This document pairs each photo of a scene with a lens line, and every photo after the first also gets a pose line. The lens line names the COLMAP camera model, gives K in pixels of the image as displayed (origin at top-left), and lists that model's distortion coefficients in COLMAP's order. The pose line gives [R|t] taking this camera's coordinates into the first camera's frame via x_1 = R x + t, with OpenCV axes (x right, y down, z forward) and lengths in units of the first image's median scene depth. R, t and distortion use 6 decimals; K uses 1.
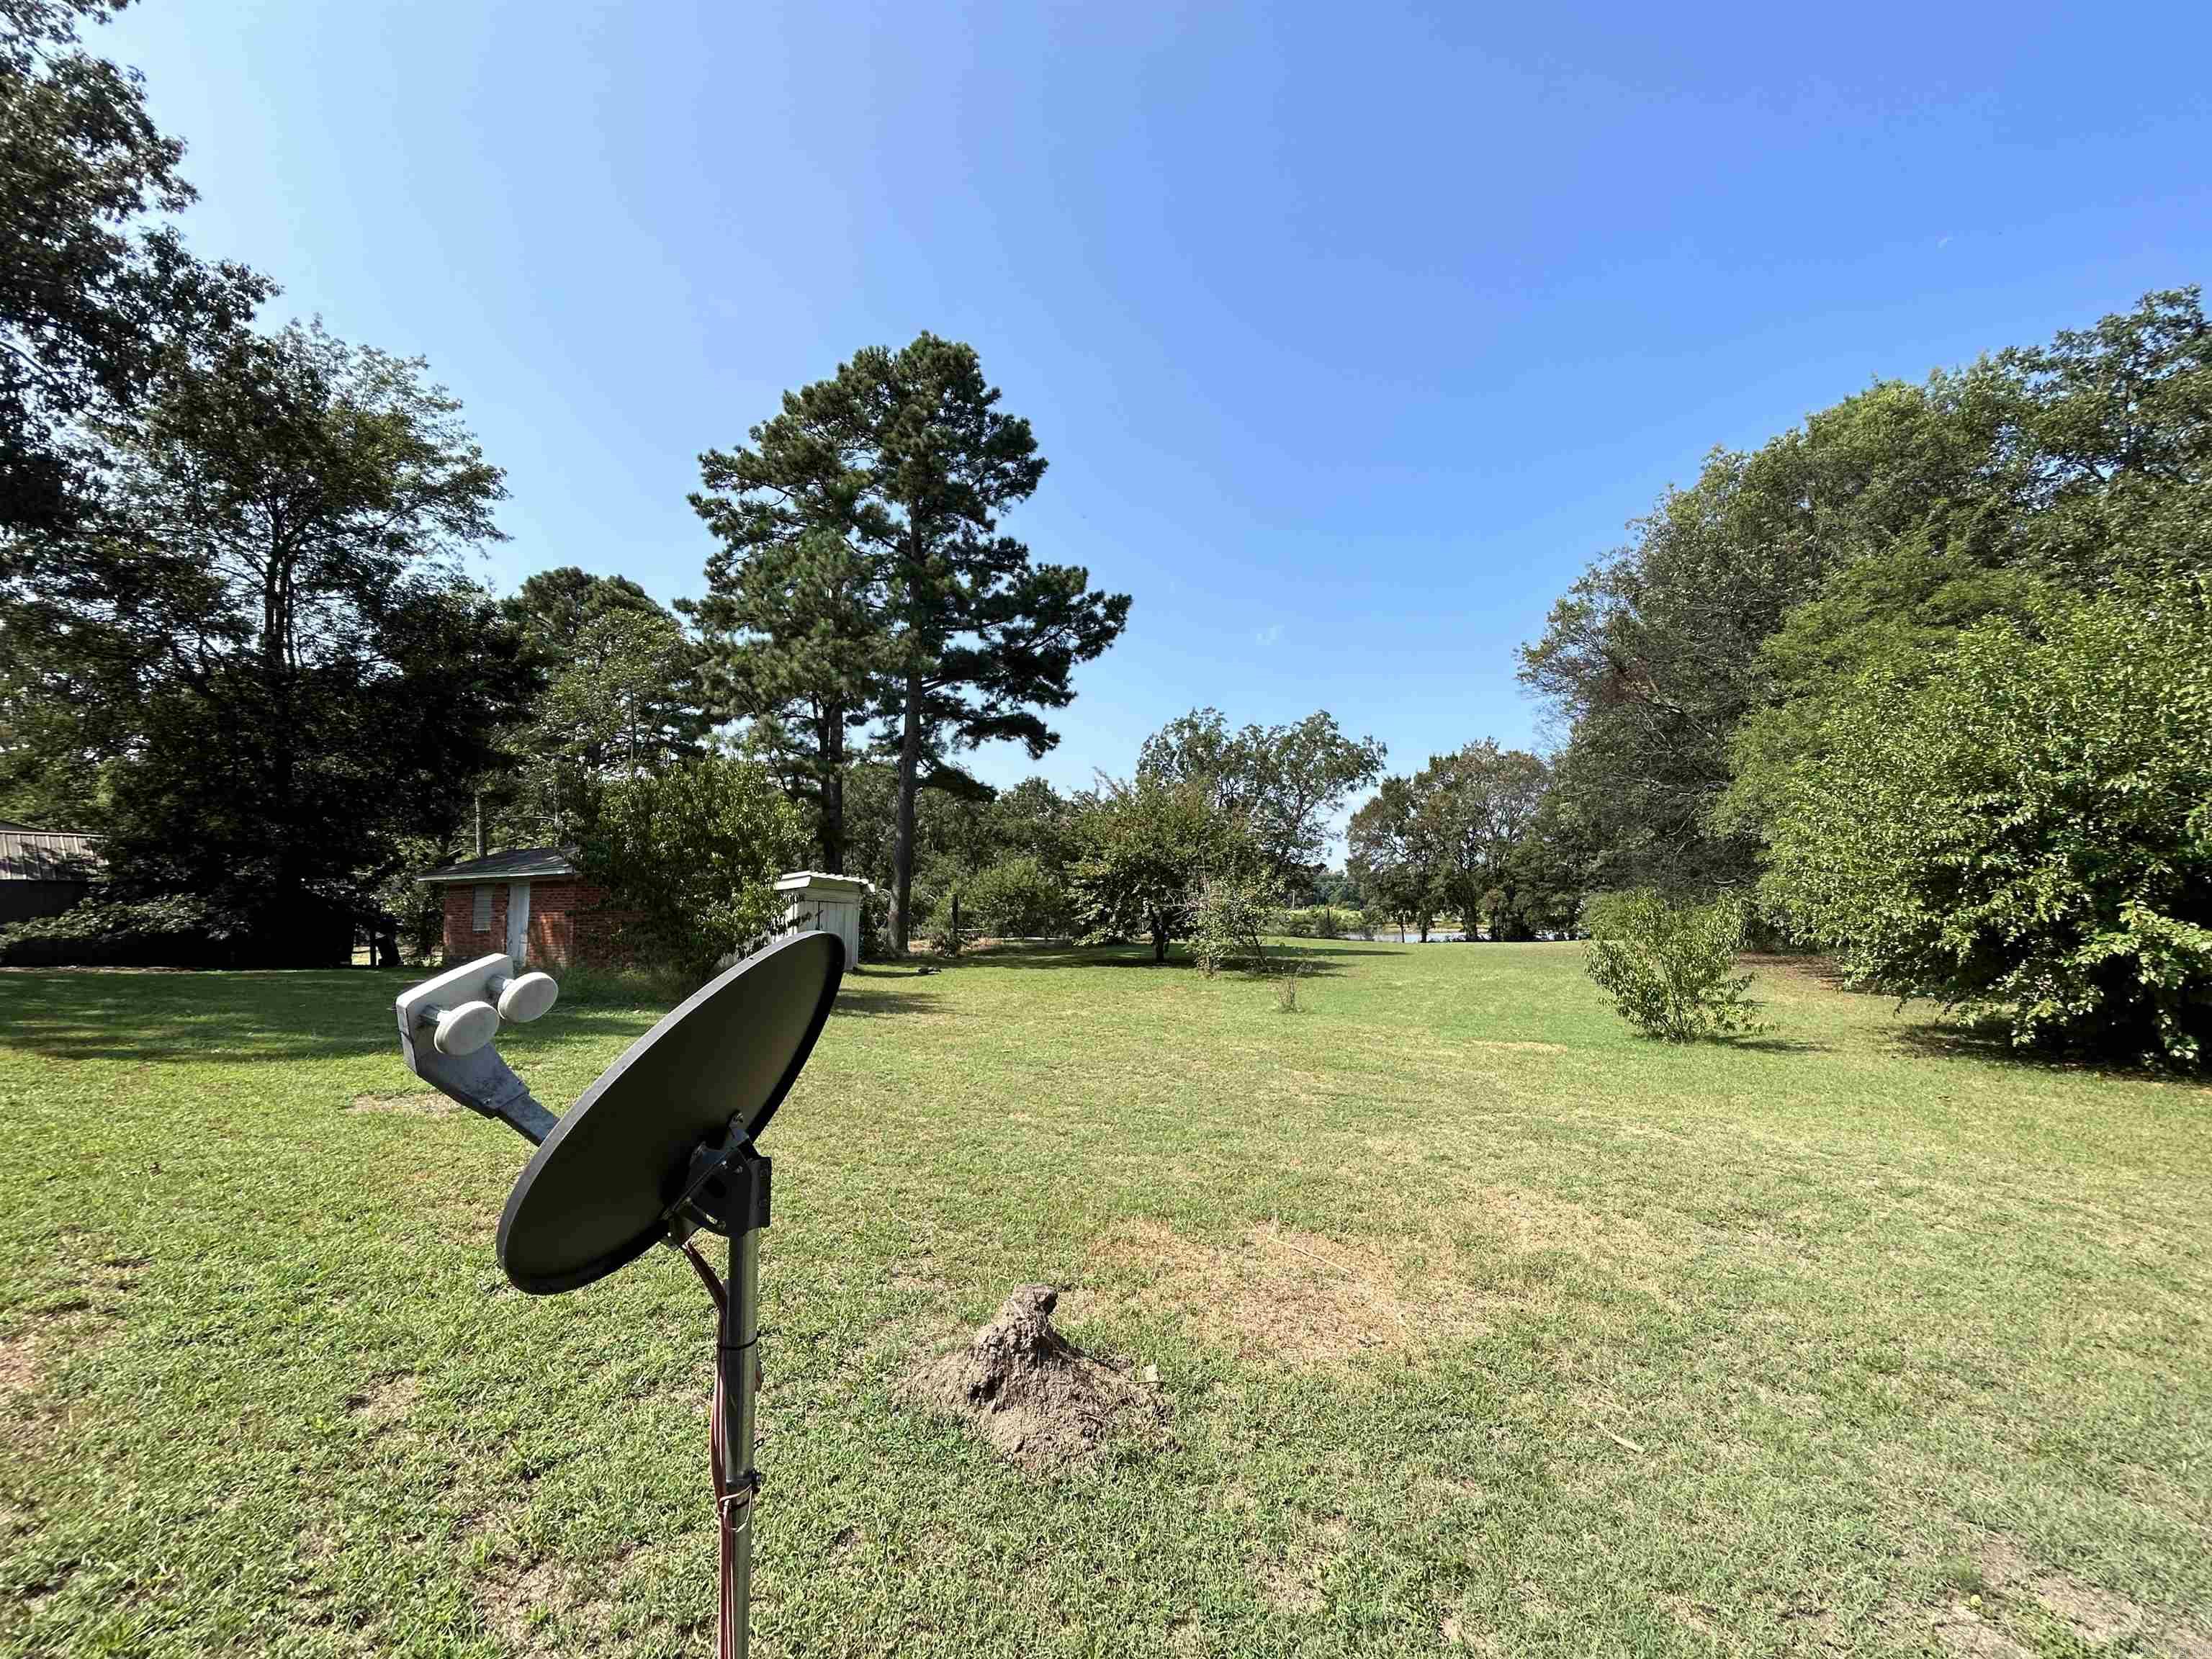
lens RADIAL K [[898.2, 0, 1112.6], [0, 898.2, 826.4], [0, 0, 1]] dist [0.001247, -0.000706]
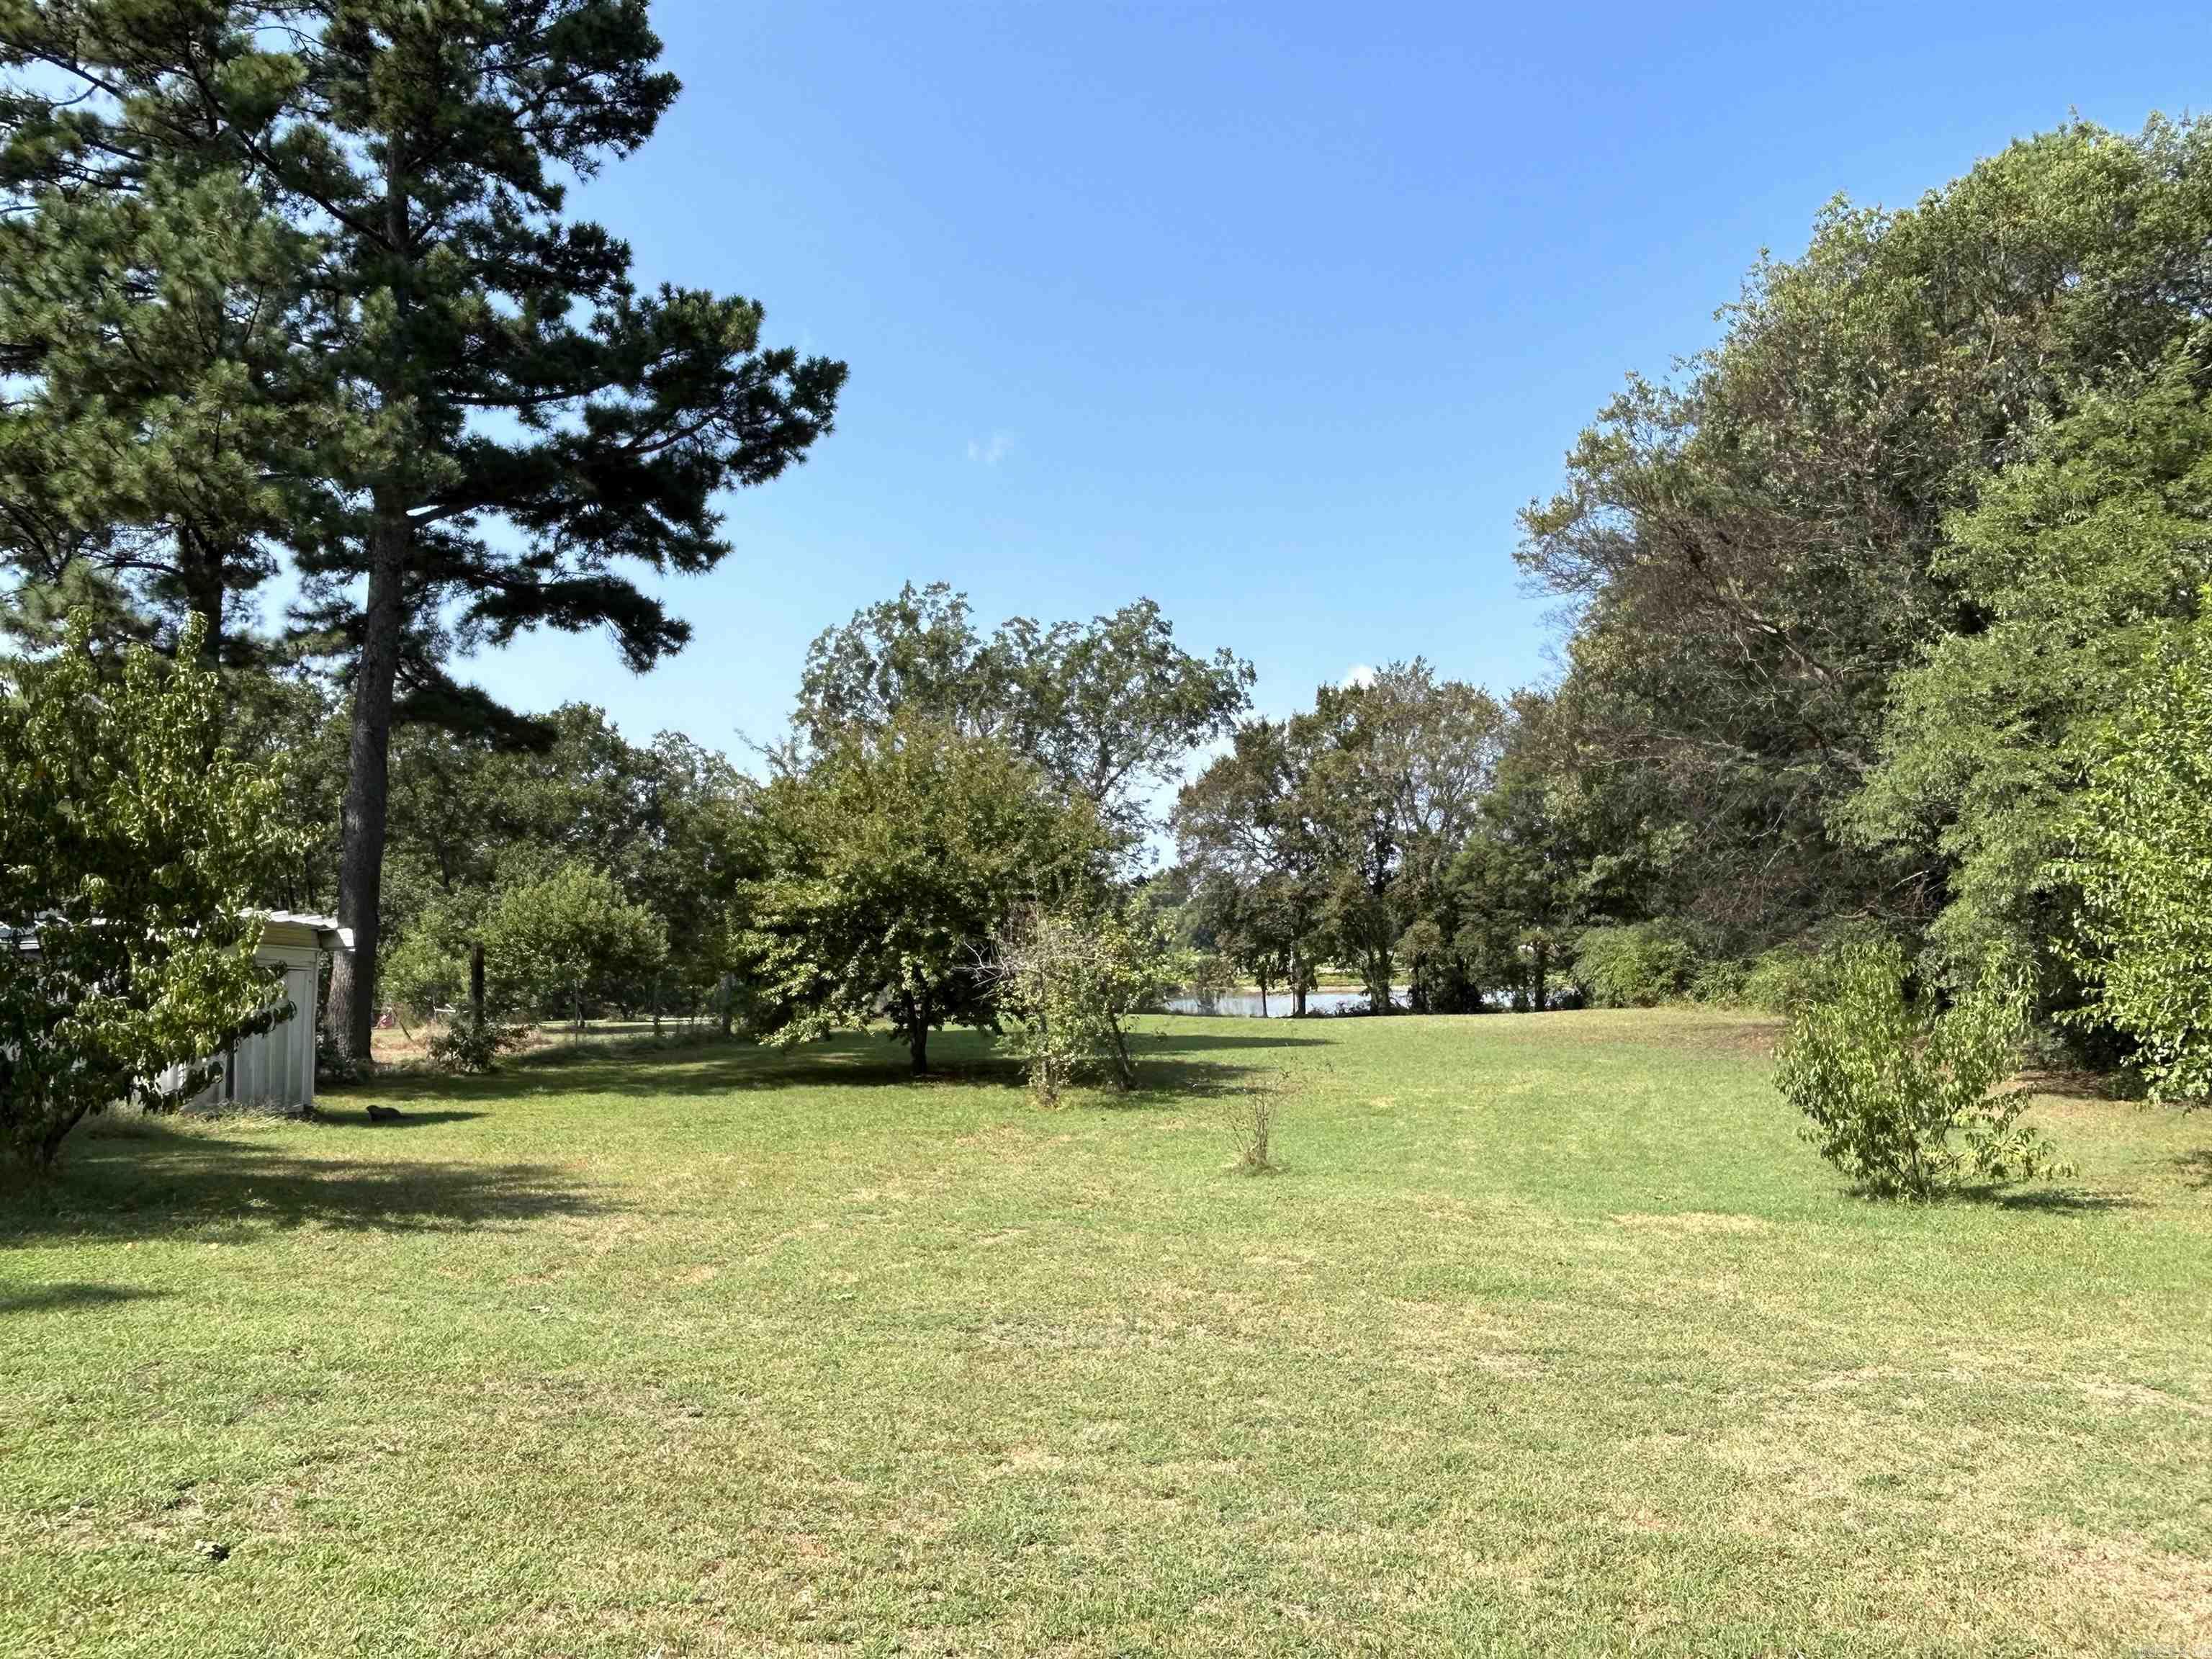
lens RADIAL K [[1662.7, 0, 1135.6], [0, 1662.7, 808.7], [0, 0, 1]] dist [0.012096, -0.021761]
pose [[0.966742, 0.013902, 0.255377, -0.059571], [-0.015080, 0.999883, 0.002654, -0.005235], [-0.255310, -0.006417, 0.966838, 0.029205]]
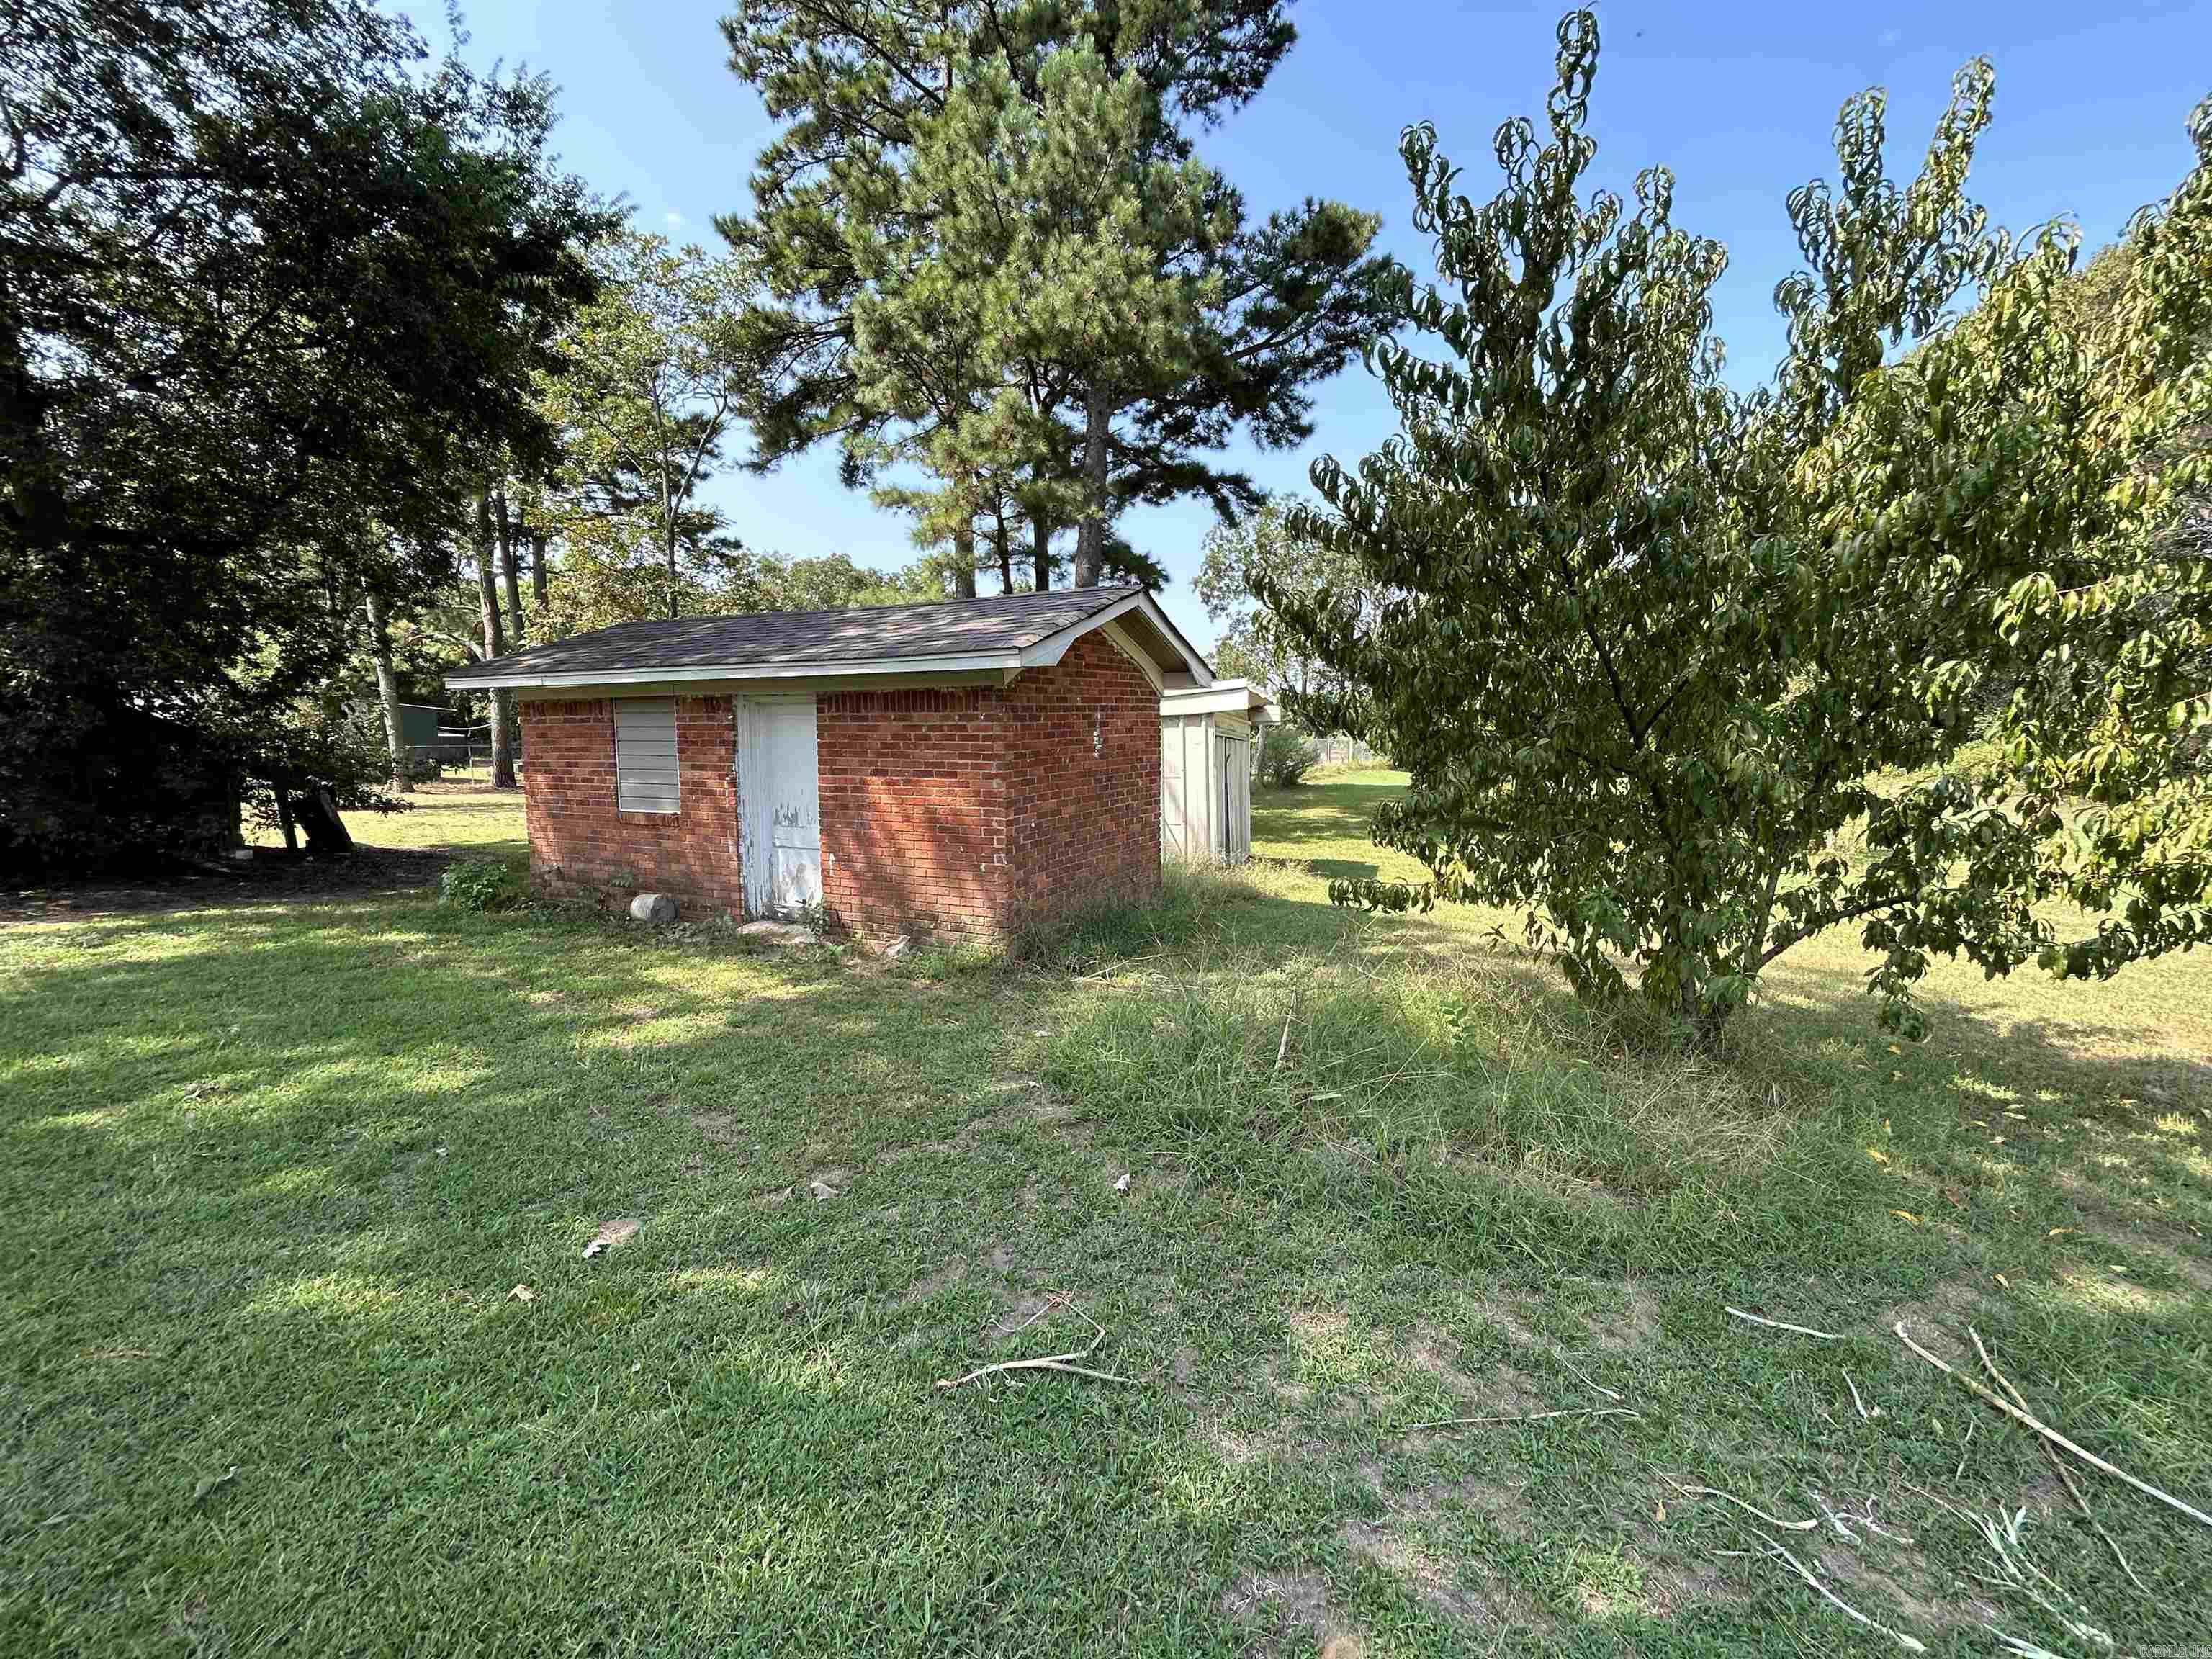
lens RADIAL K [[898.2, 0, 1124.4], [0, 898.2, 824.5], [0, 0, 1]] dist [0.001247, -0.000706]
pose [[0.993478, -0.006778, 0.113822, -0.276190], [-0.015357, 0.981182, 0.192472, 0.020618], [-0.112985, -0.192965, 0.974679, 0.299593]]
